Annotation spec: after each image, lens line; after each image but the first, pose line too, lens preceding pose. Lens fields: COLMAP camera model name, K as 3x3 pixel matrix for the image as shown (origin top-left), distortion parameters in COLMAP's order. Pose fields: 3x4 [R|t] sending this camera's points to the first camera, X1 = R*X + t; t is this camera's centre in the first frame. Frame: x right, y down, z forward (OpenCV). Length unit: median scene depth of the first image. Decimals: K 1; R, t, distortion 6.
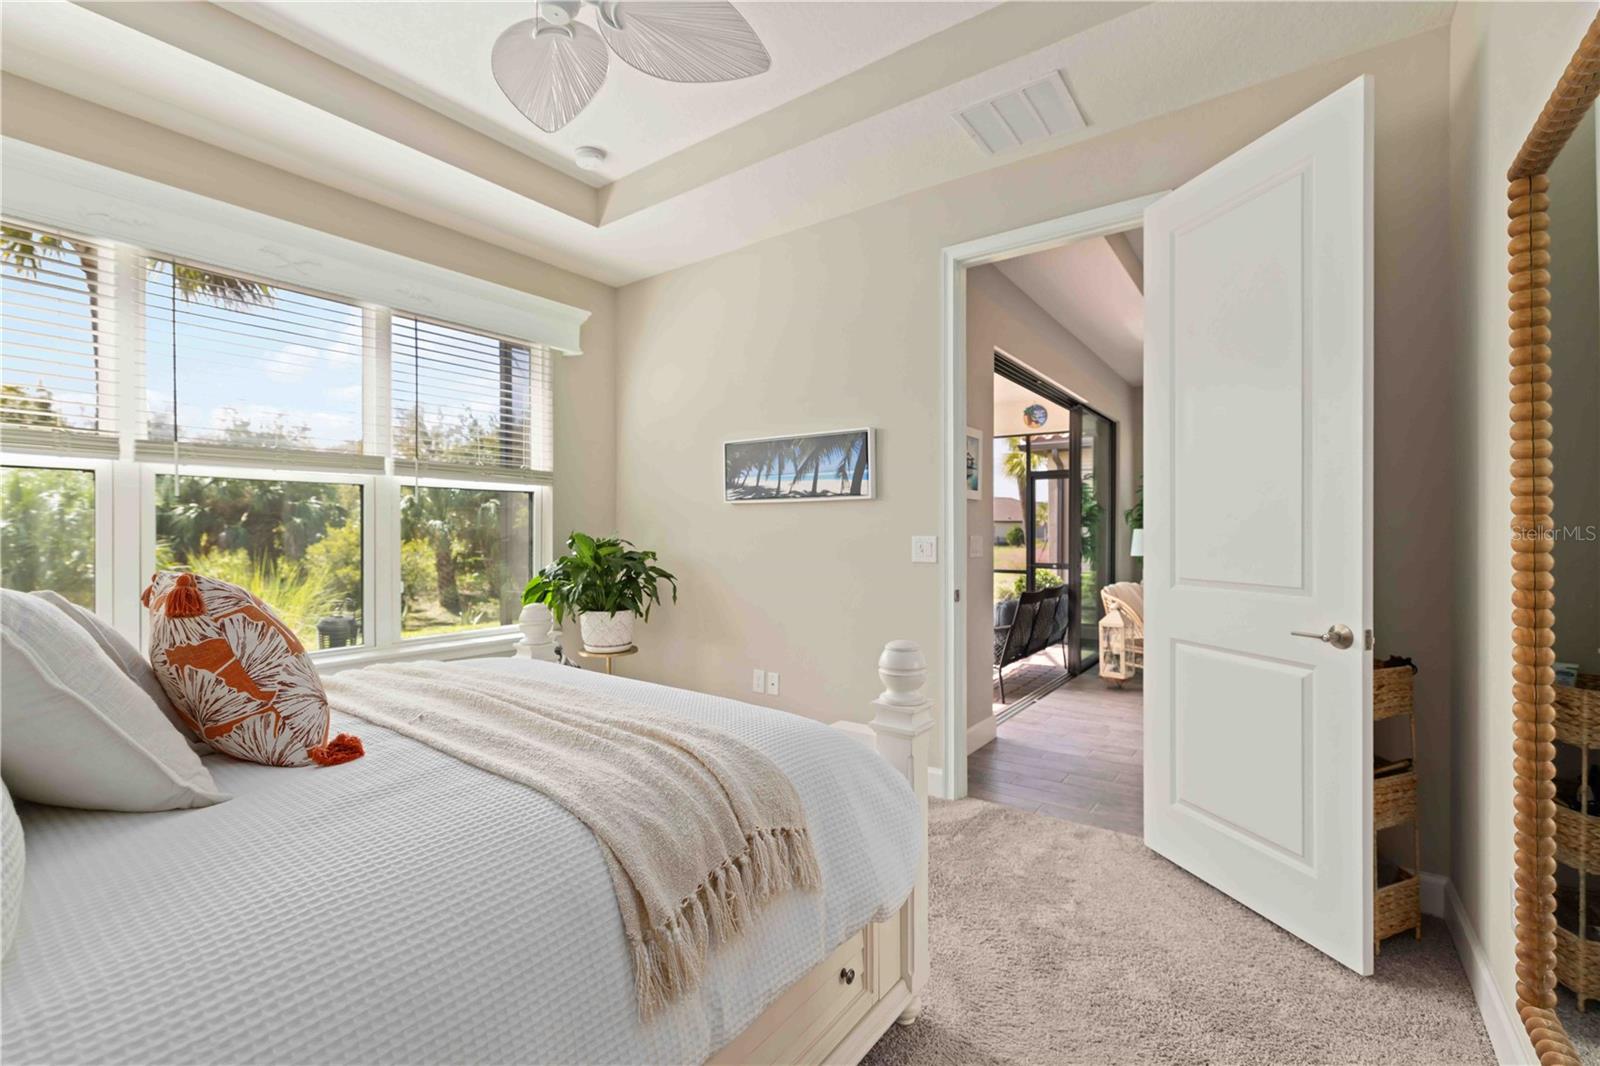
lens RADIAL K [[689.0, 0, 803.7], [0, 689.0, 535.5], [0, 0, 1]] dist [0.001261, 0.000634]
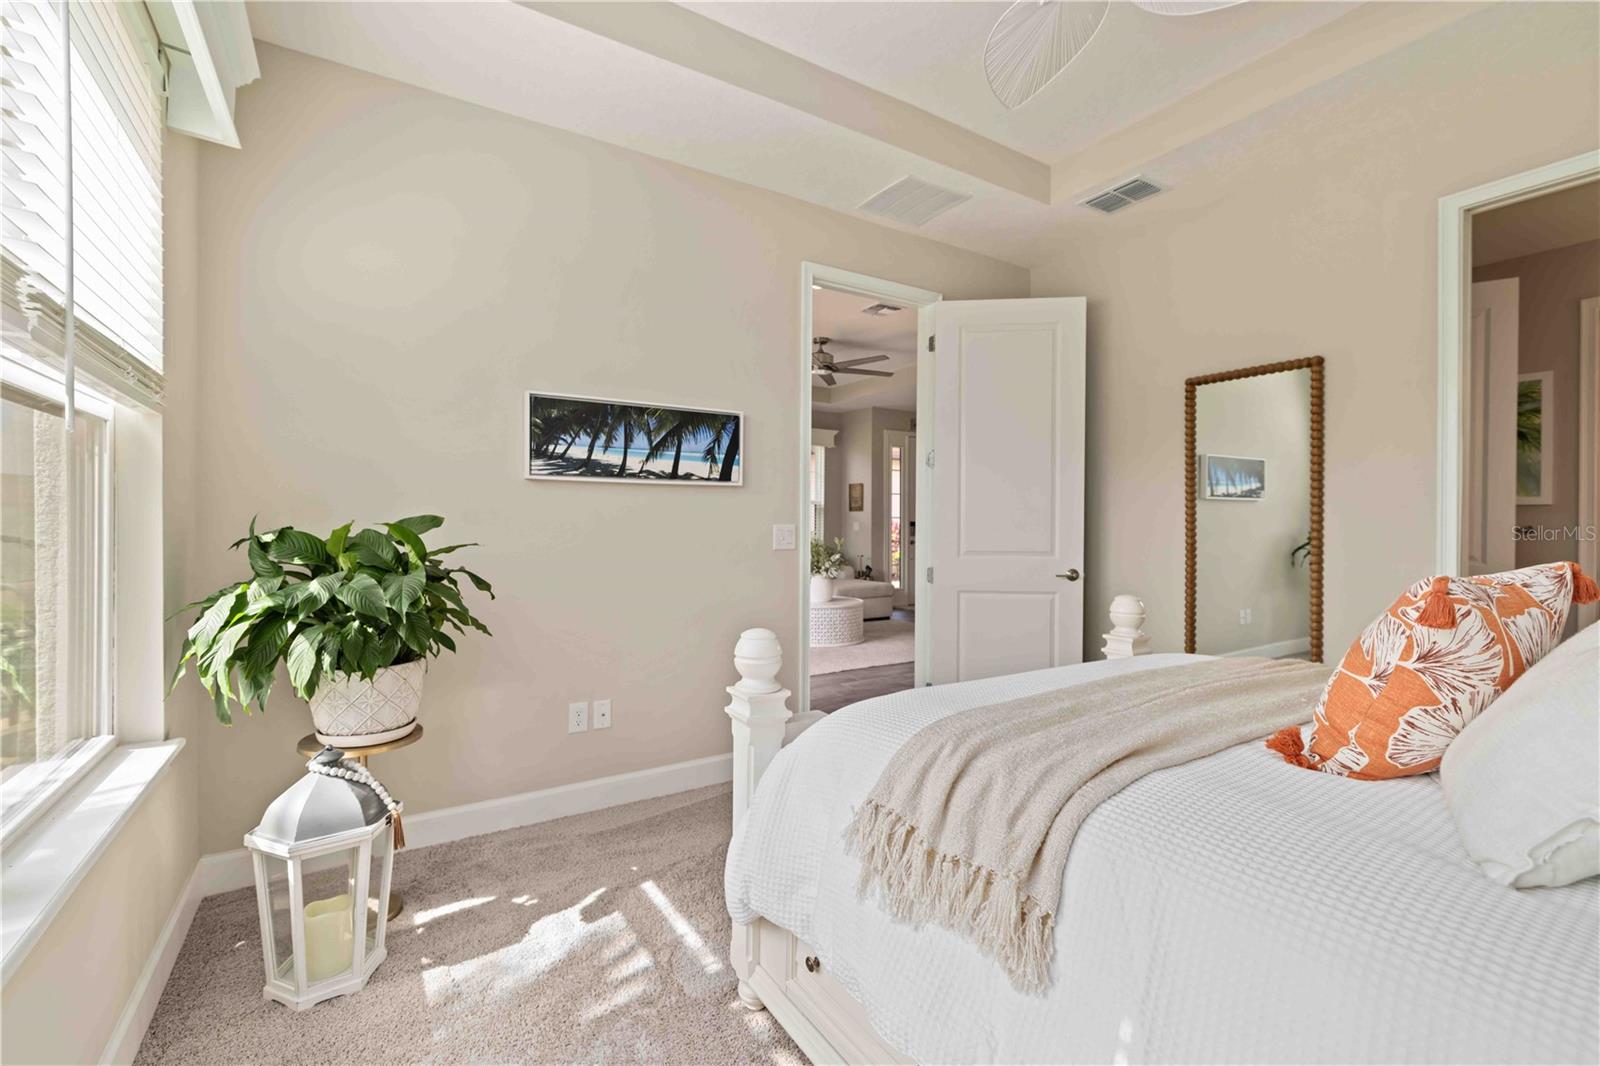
lens RADIAL K [[689.0, 0, 803.7], [0, 689.0, 535.5], [0, 0, 1]] dist [0.001261, 0.000634]
pose [[0.390436, -0.002695, 0.920626, -0.711586], [0.010725, 0.999941, -0.001622, 0.017253], [-0.920567, 0.010507, 0.390442, 0.509996]]
